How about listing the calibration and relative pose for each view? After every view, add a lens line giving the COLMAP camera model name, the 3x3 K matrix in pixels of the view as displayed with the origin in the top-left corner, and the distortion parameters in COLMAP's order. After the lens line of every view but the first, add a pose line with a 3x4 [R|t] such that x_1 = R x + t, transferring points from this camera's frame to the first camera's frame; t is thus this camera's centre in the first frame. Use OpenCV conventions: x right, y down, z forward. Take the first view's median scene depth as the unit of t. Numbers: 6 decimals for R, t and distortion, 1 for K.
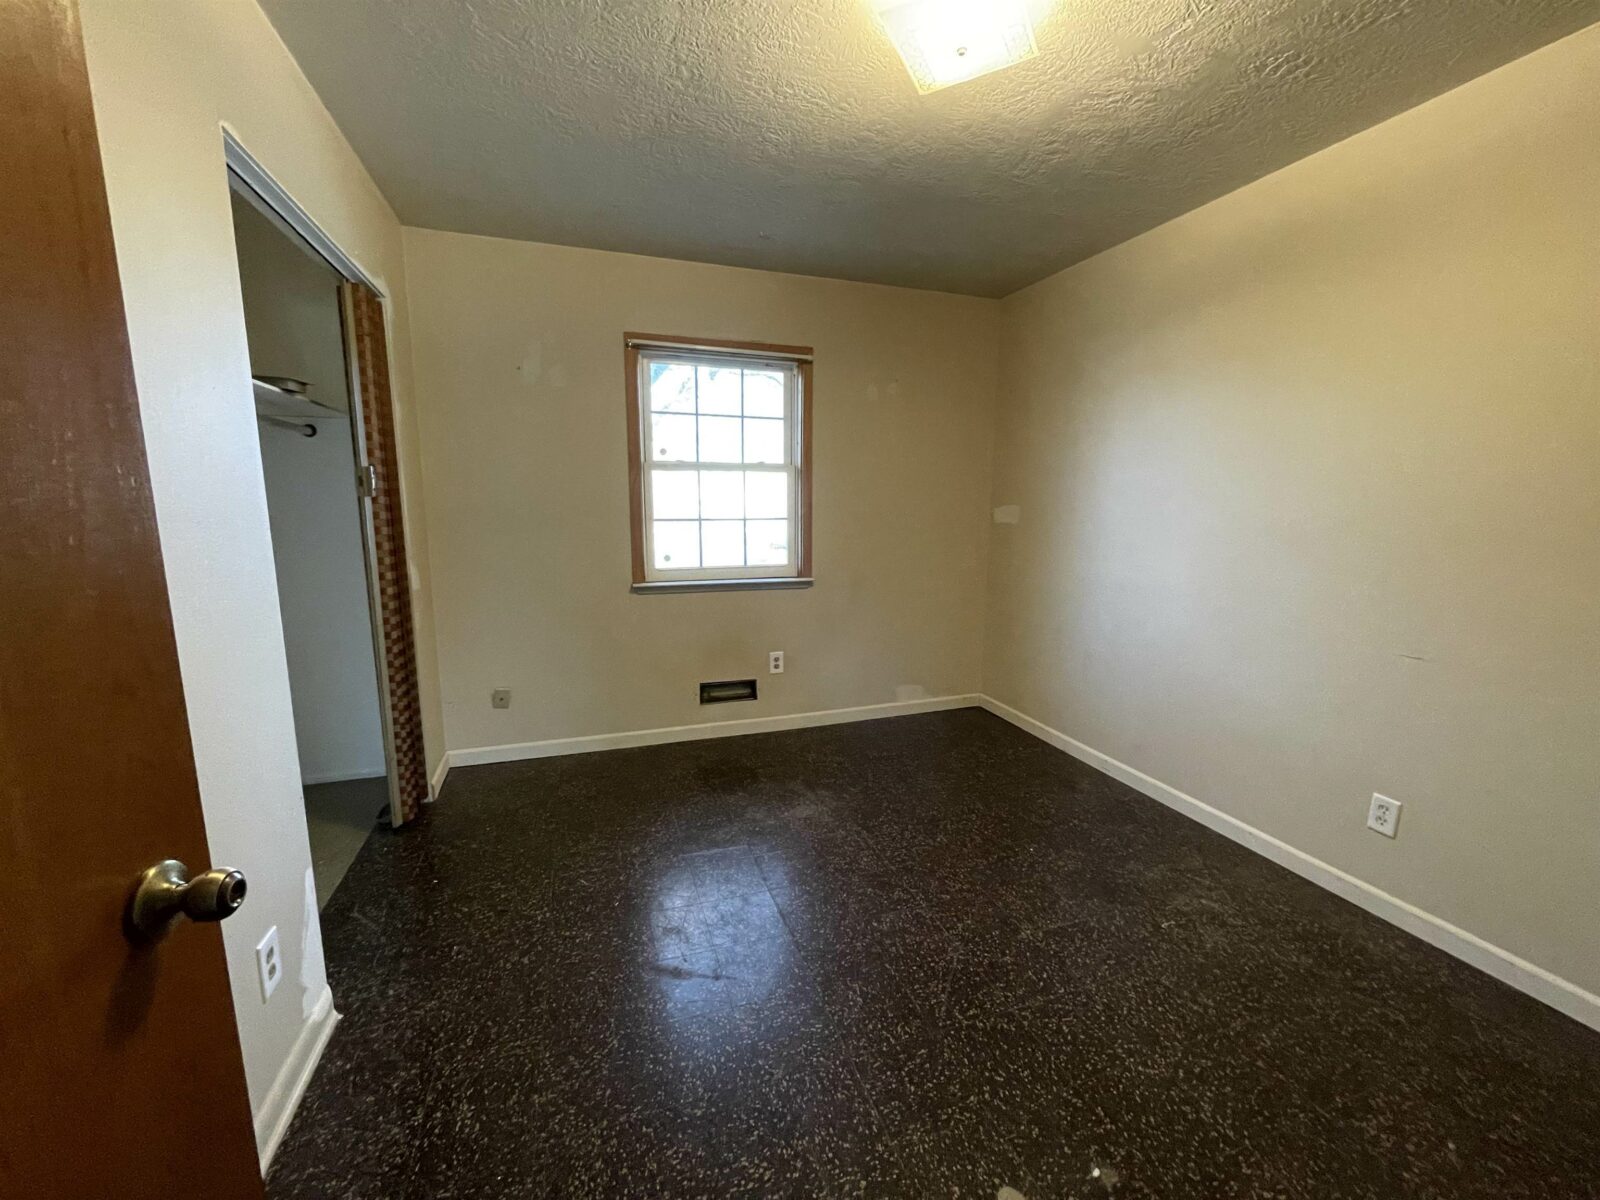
lens RADIAL K [[644.1, 0, 804.8], [0, 644.1, 600.2], [0, 0, 1]] dist [-0.000725, -0.000726]
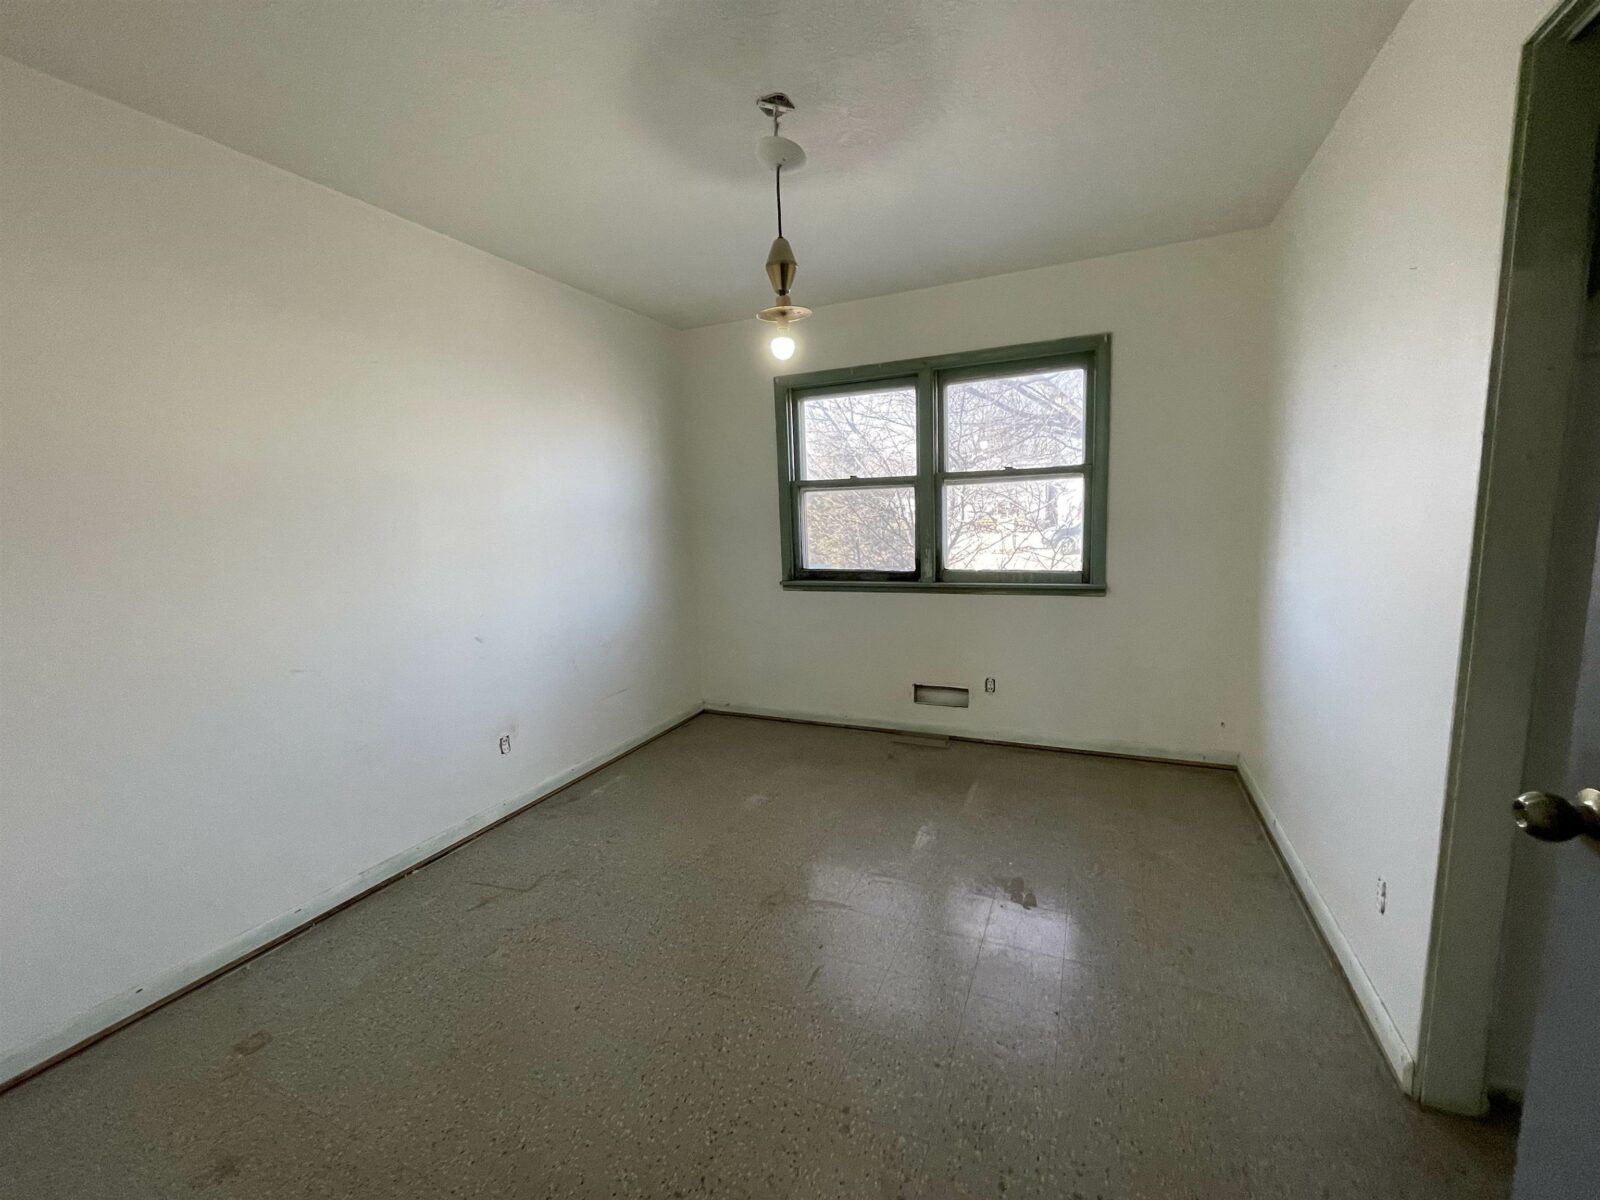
lens RADIAL K [[644.1, 0, 804.8], [0, 644.1, 600.2], [0, 0, 1]] dist [-0.000725, -0.000726]
pose [[0.725670, 0.058924, -0.685516, 0.424403], [-0.067650, 0.997609, 0.014138, -0.009310], [0.684710, 0.036116, 0.727921, 0.101259]]
